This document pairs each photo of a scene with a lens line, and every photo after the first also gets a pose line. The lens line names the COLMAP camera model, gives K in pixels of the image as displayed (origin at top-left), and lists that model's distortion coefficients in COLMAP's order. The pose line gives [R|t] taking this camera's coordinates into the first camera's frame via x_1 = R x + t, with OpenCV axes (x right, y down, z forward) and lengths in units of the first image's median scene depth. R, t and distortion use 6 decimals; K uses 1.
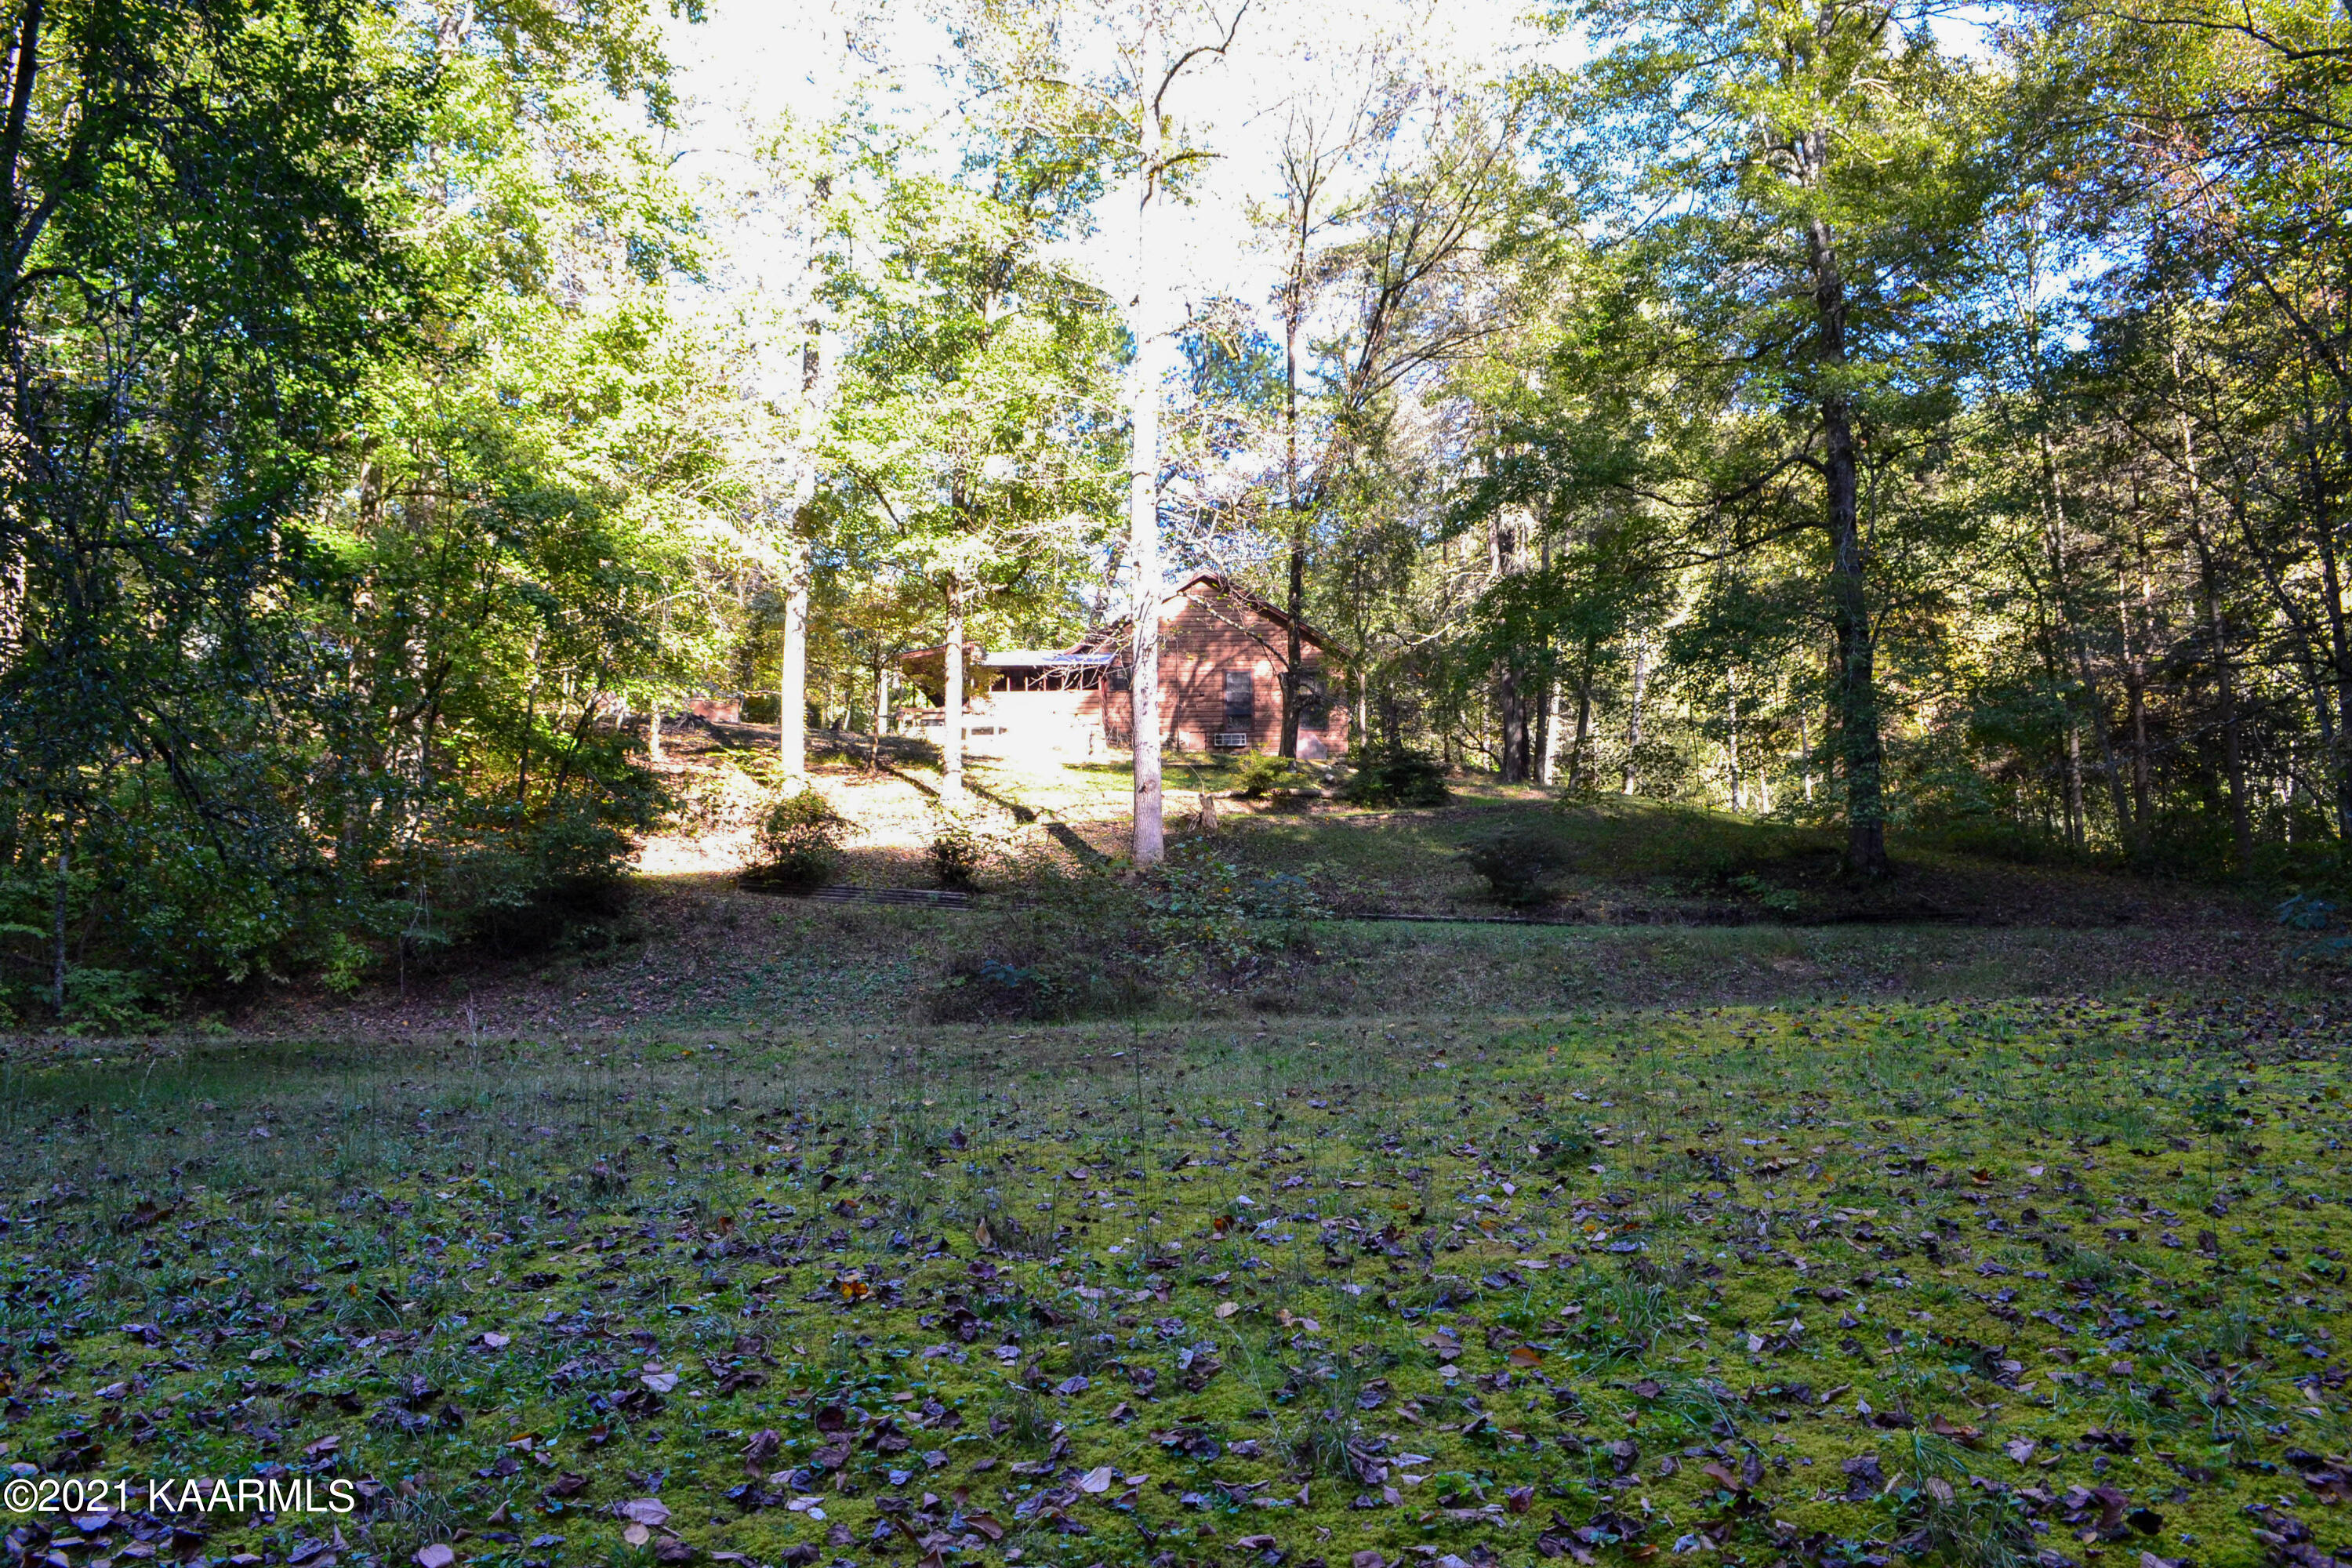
lens RADIAL K [[1842.5, 0, 1170.3], [0, 1842.5, 783.5], [0, 0, 1]] dist [-0.080132, 0.010292]
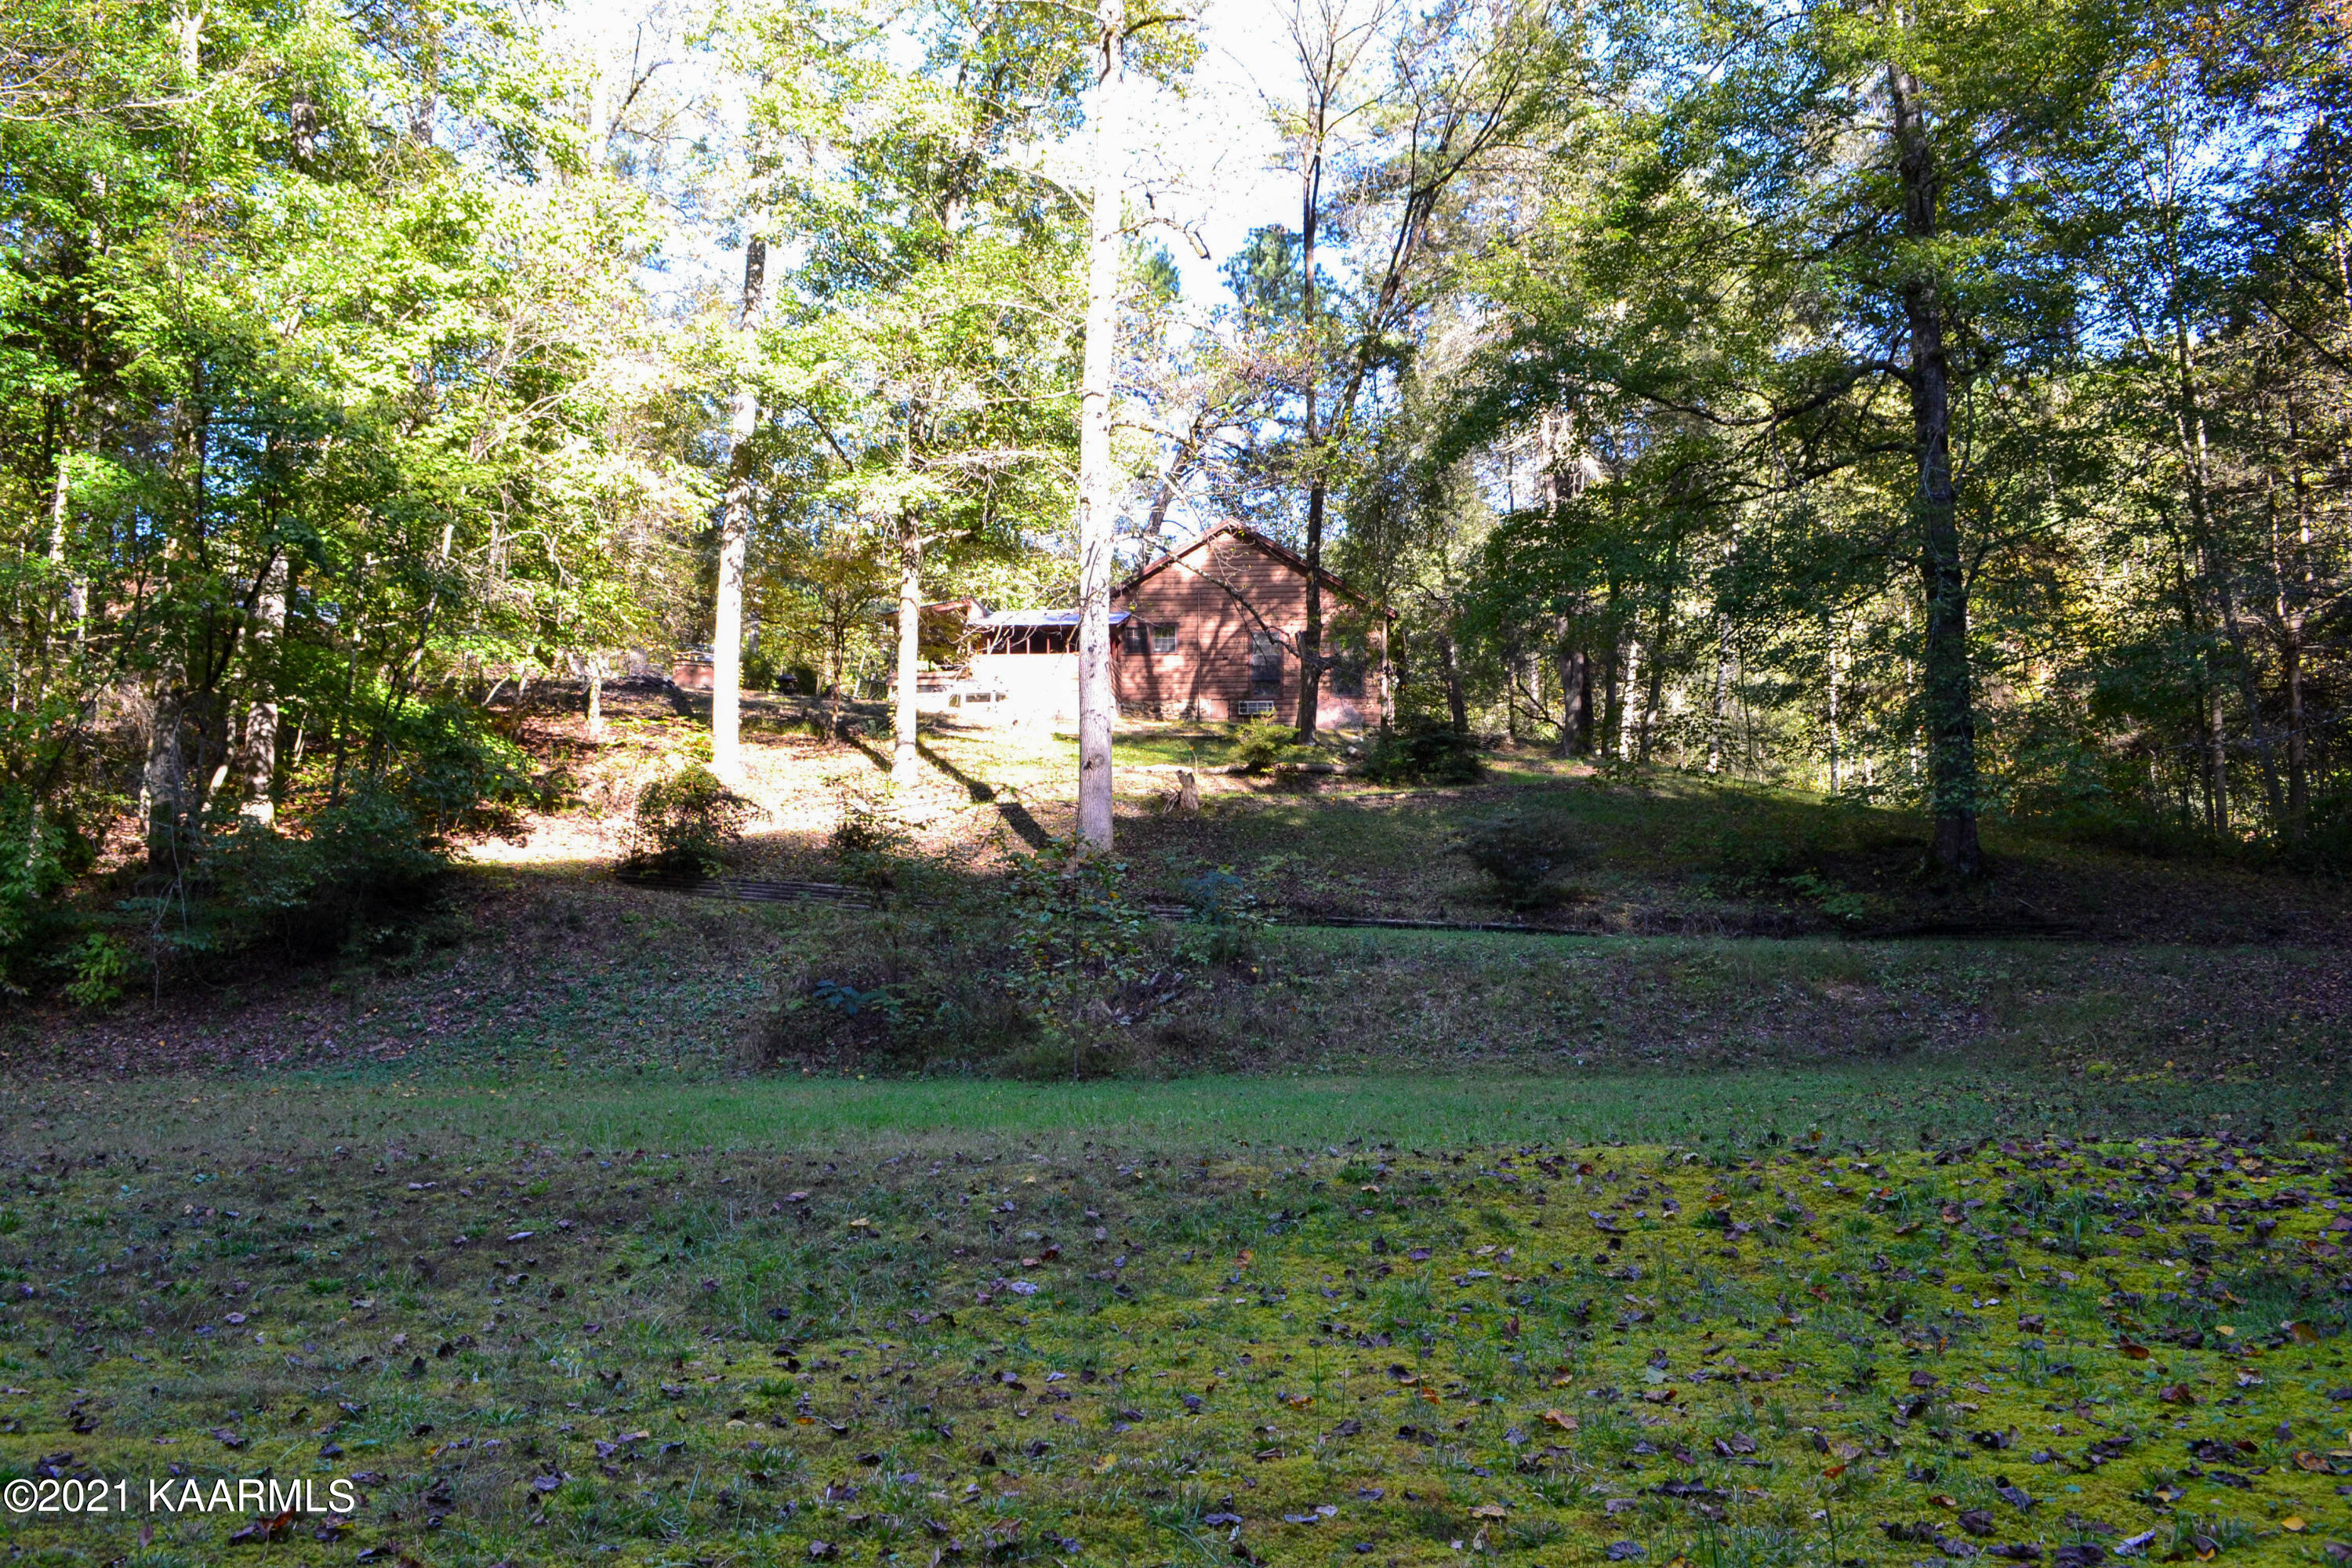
lens RADIAL K [[1842.5, 0, 1180.7], [0, 1842.5, 781.7], [0, 0, 1]] dist [-0.080132, 0.010292]
pose [[0.998234, 0.003274, -0.059312, 0.066496], [-0.002353, 0.999875, 0.015604, -0.002245], [0.059356, -0.015437, 0.998118, 0.133323]]
